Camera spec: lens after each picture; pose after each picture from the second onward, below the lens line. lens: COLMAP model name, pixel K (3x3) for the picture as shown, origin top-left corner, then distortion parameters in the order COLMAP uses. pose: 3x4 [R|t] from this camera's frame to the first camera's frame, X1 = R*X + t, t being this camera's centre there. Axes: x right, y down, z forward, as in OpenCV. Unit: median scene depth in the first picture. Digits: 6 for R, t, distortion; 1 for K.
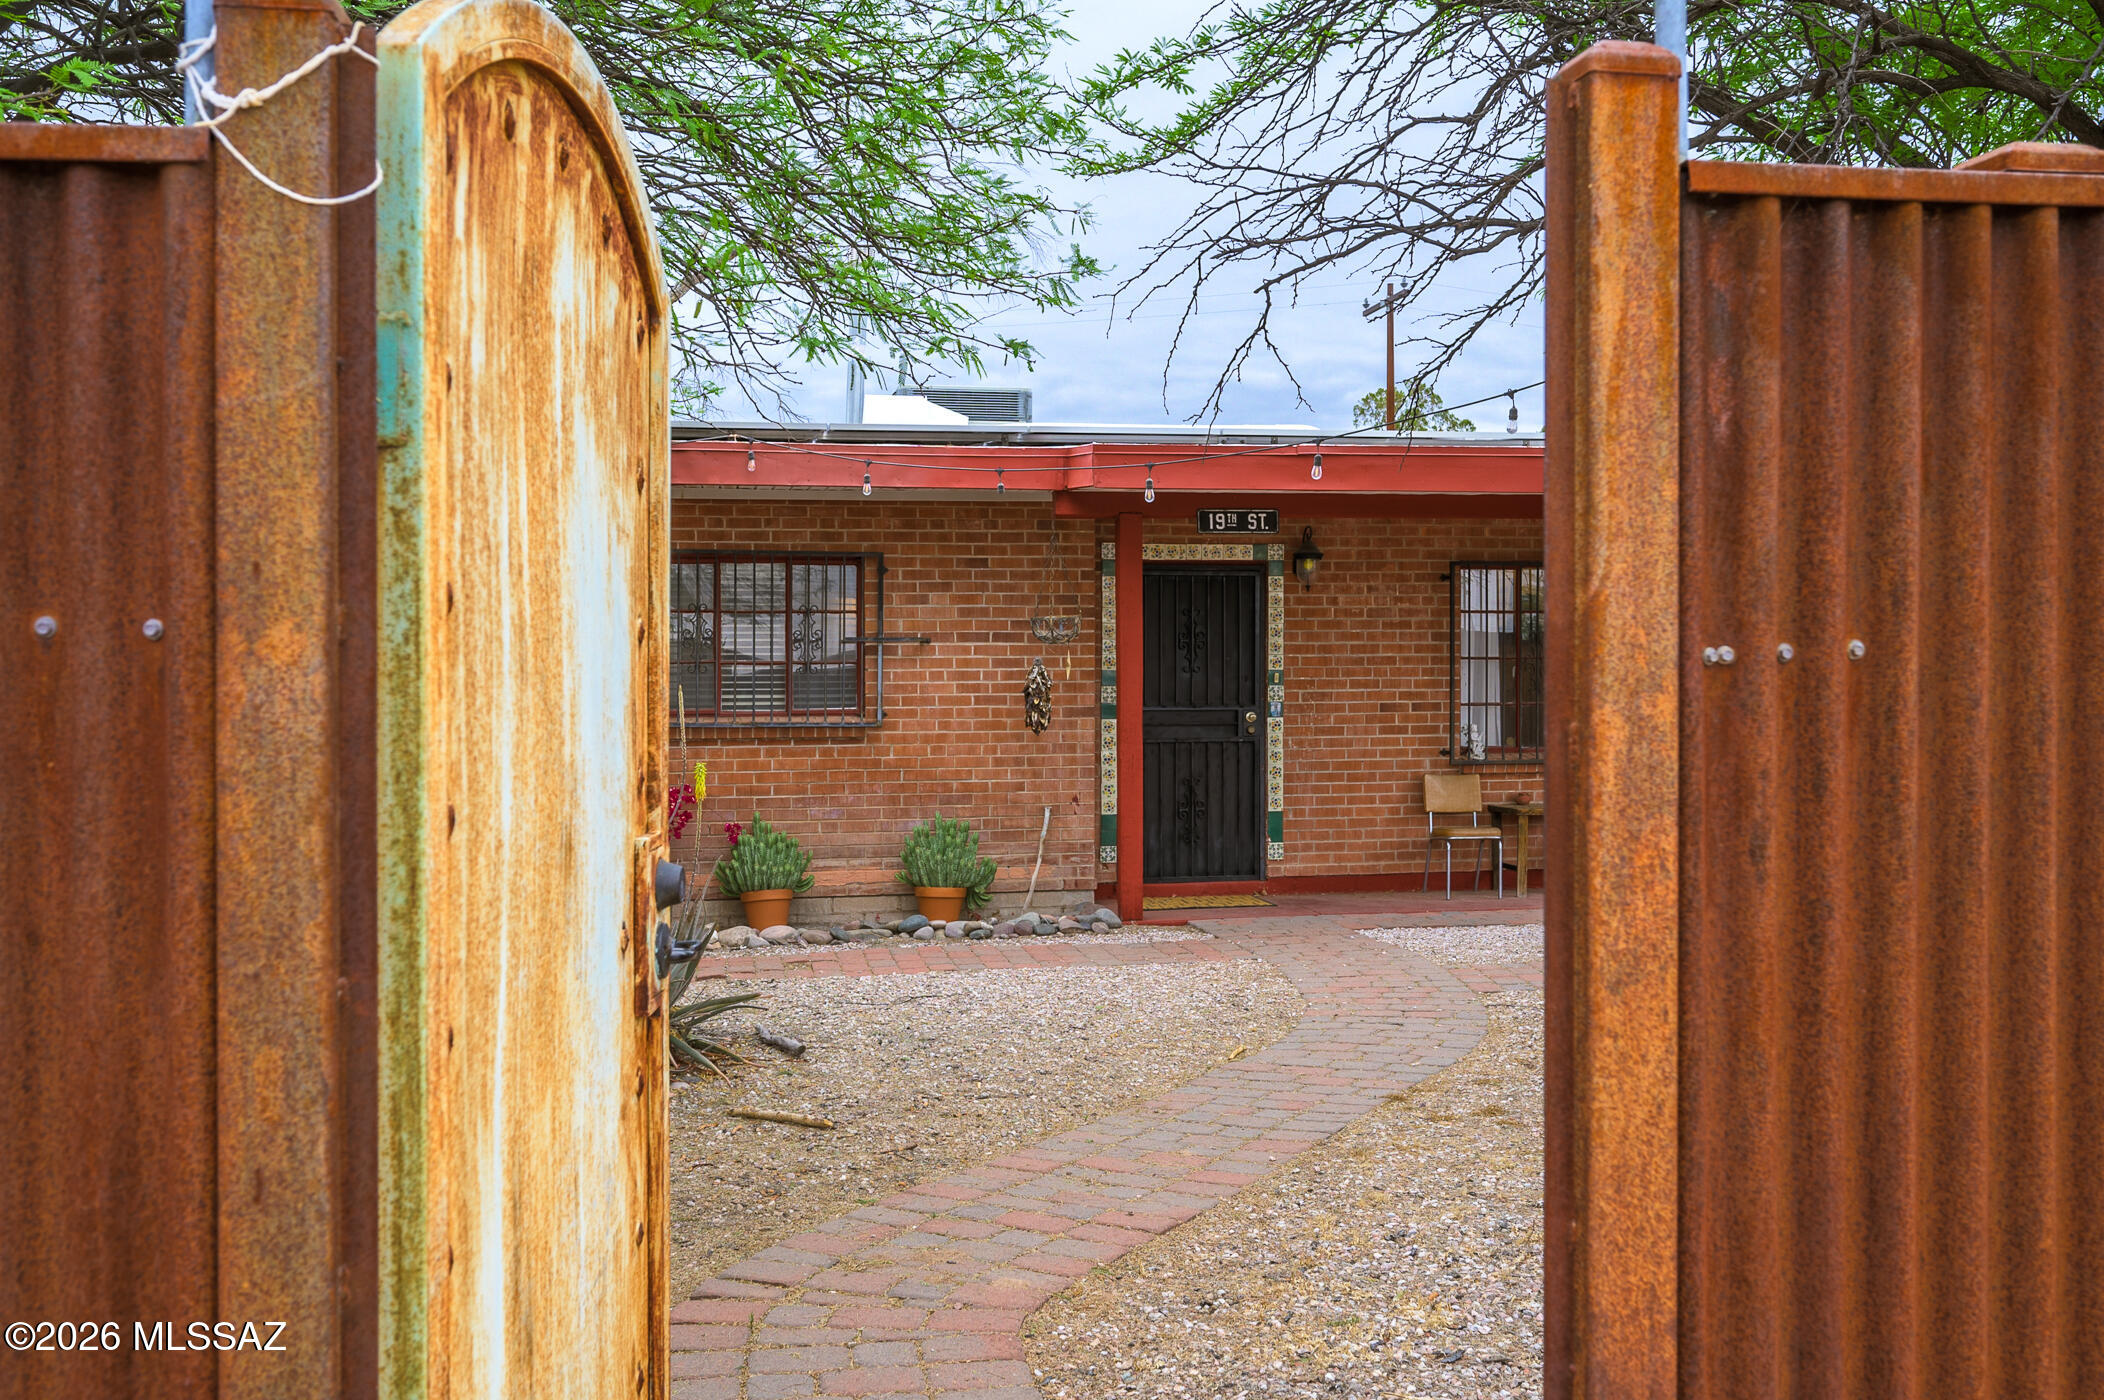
lens RADIAL K [[1837.3, 0, 1060.2], [0, 1837.3, 672.5], [0, 0, 1]] dist [0.001700, -0.000276]
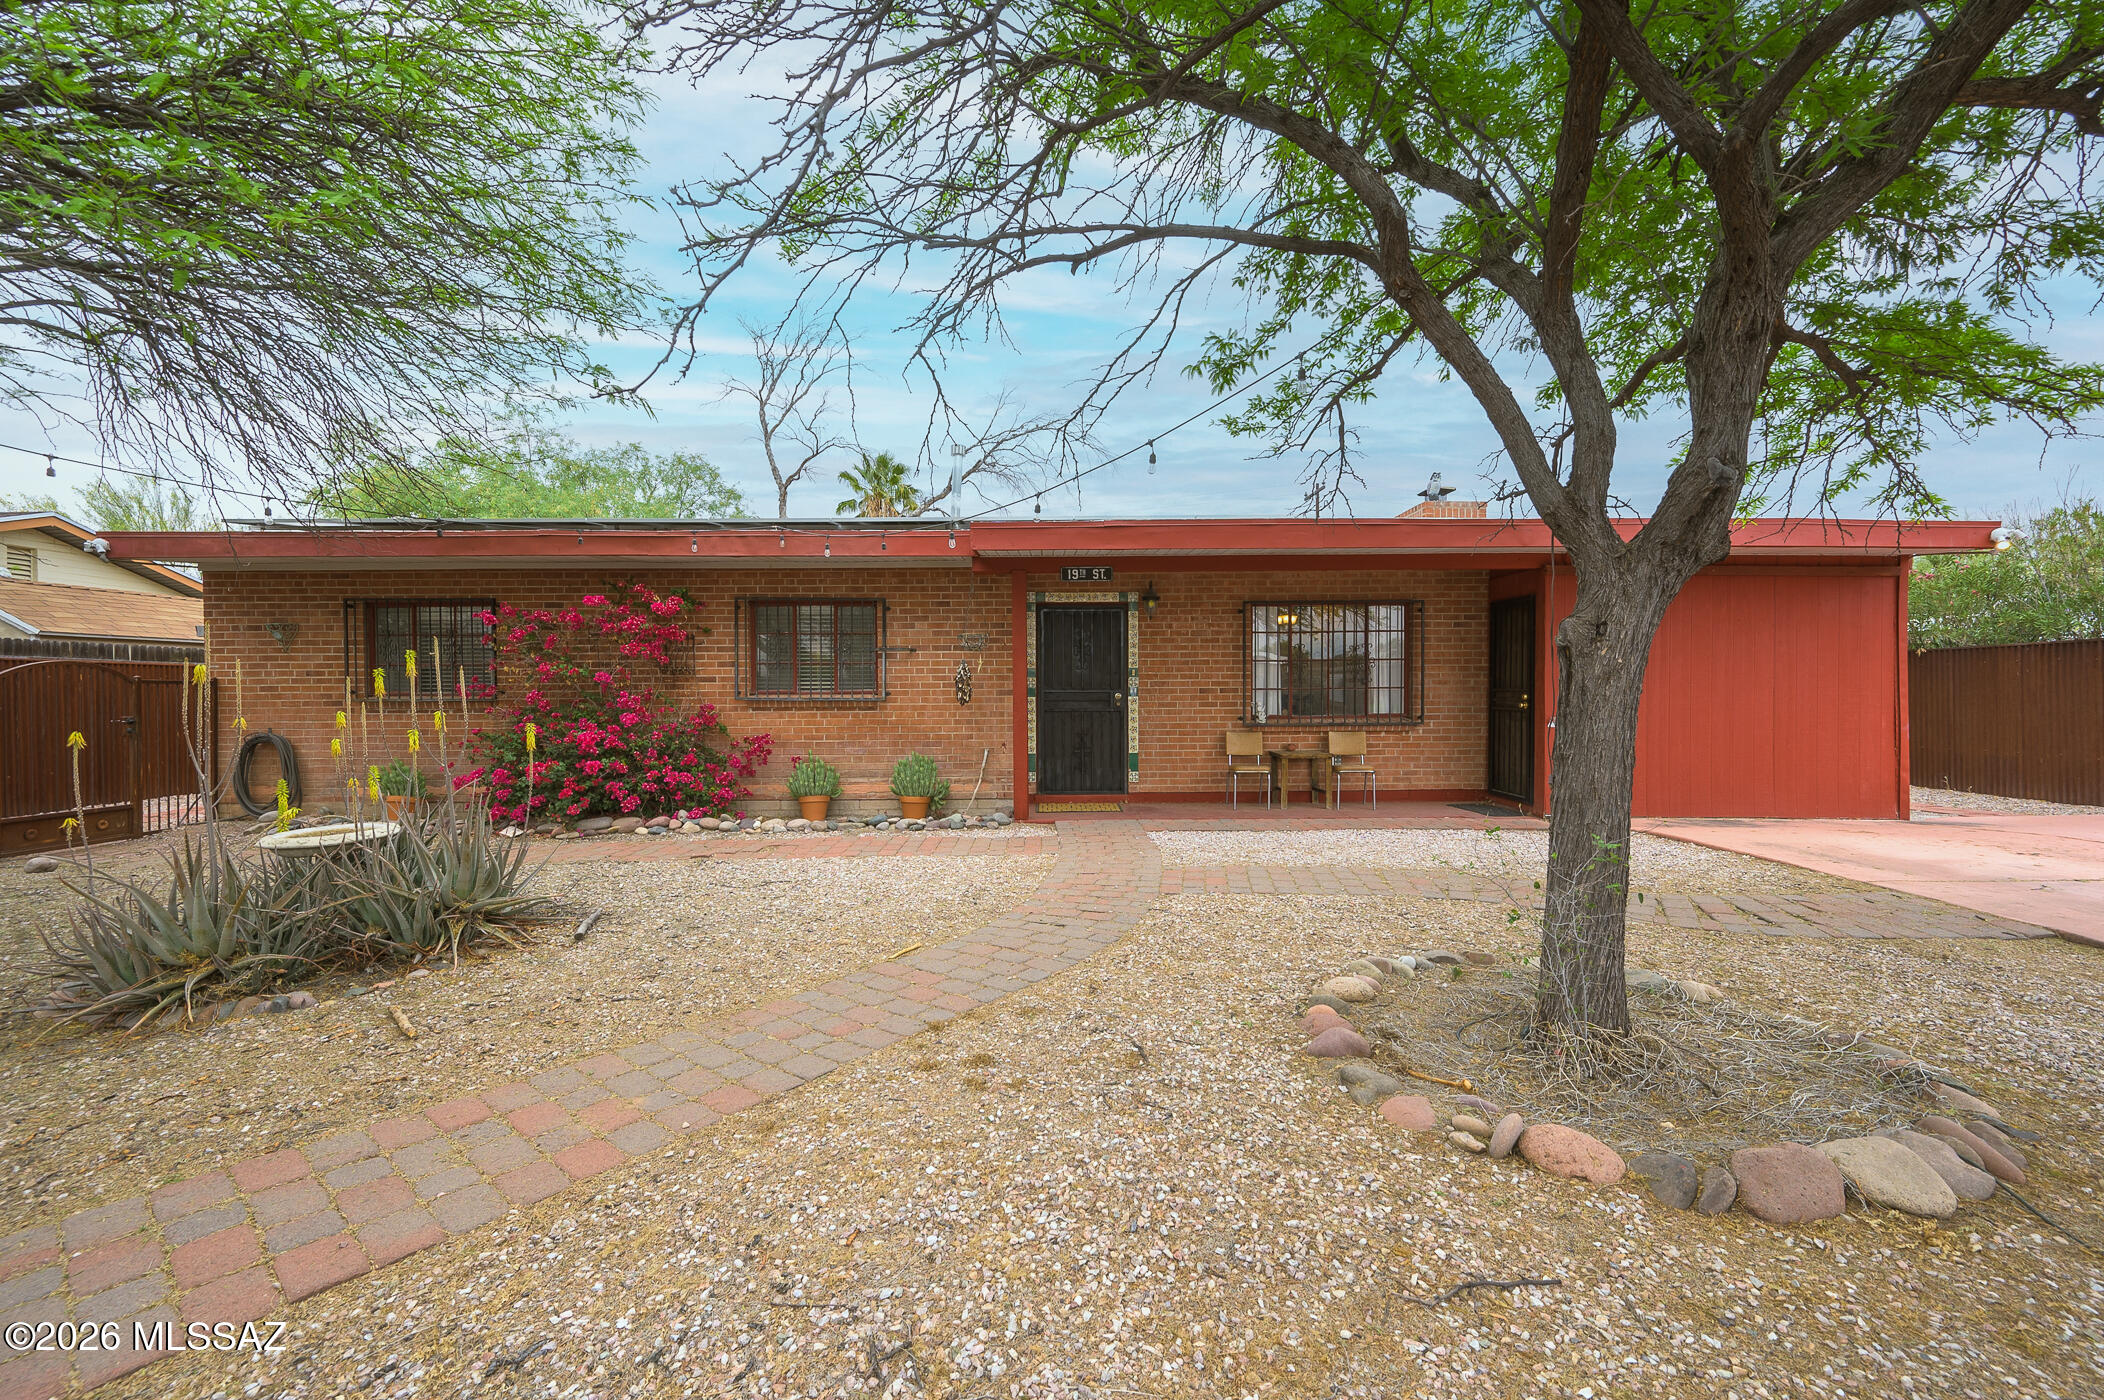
lens RADIAL K [[826.2, 0, 1059.0], [0, 826.2, 693.8], [0, 0, 1]] dist [0.001486, -0.000450]
pose [[0.985214, 0.003111, -0.171300, 0.188929], [0.000019, 0.999833, 0.018265, 0.008891], [0.171328, -0.017999, 0.985050, 0.269792]]
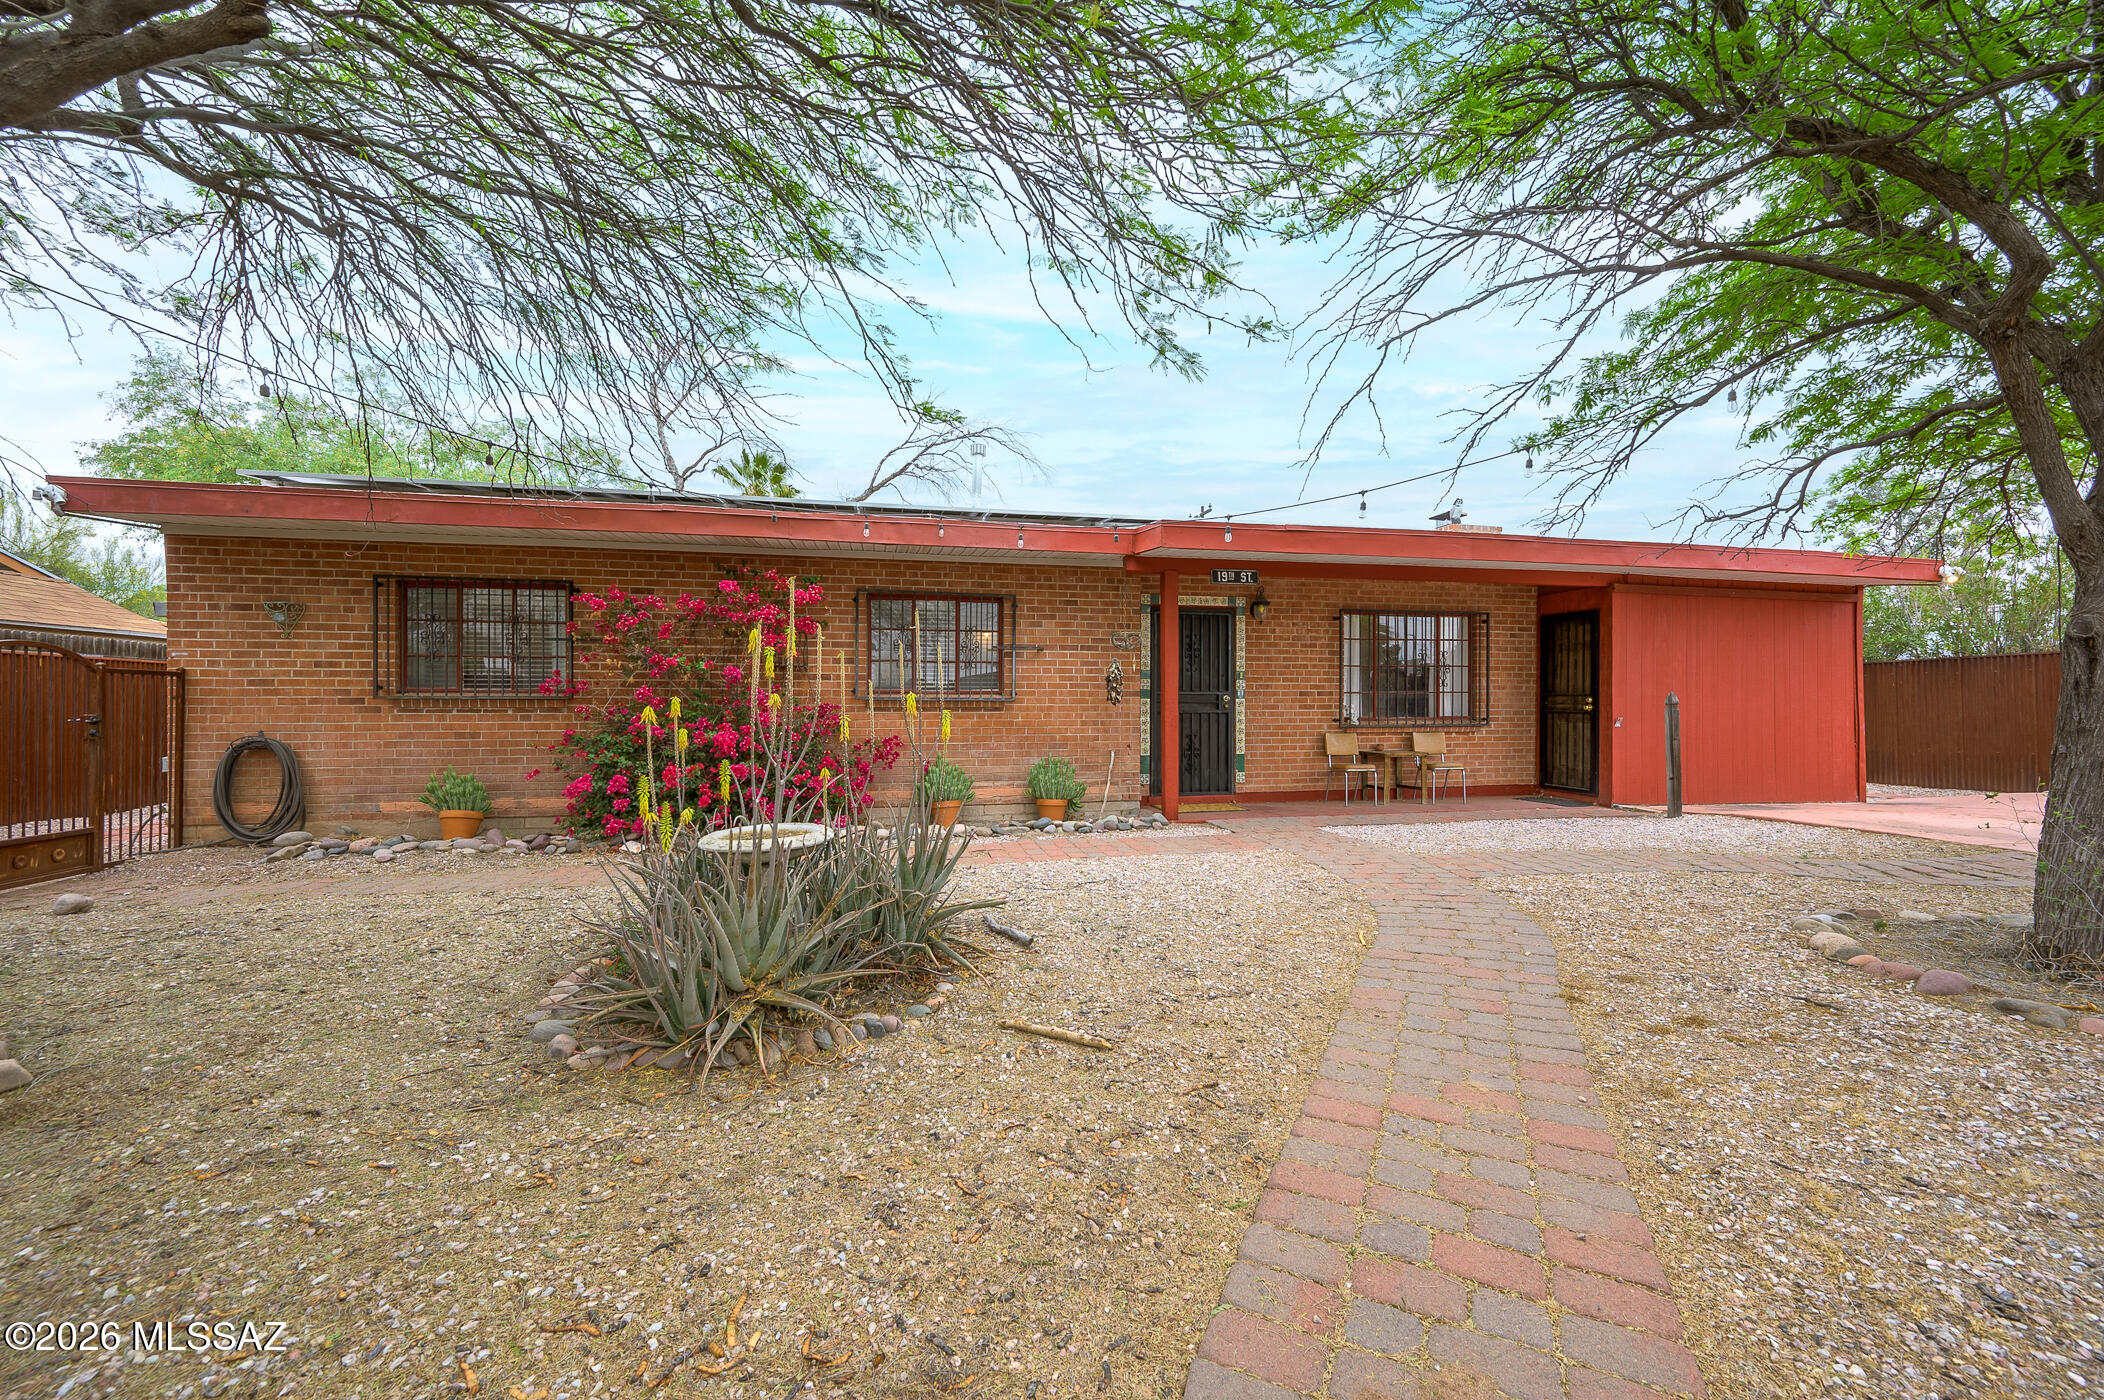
lens RADIAL K [[826.2, 0, 1059.0], [0, 826.2, 693.8], [0, 0, 1]] dist [0.001486, -0.000450]
pose [[0.999320, 0.007008, 0.036202, -0.082837], [-0.007009, 0.999975, -0.000112, 0.022408], [-0.036202, -0.000142, 0.999344, 0.257029]]
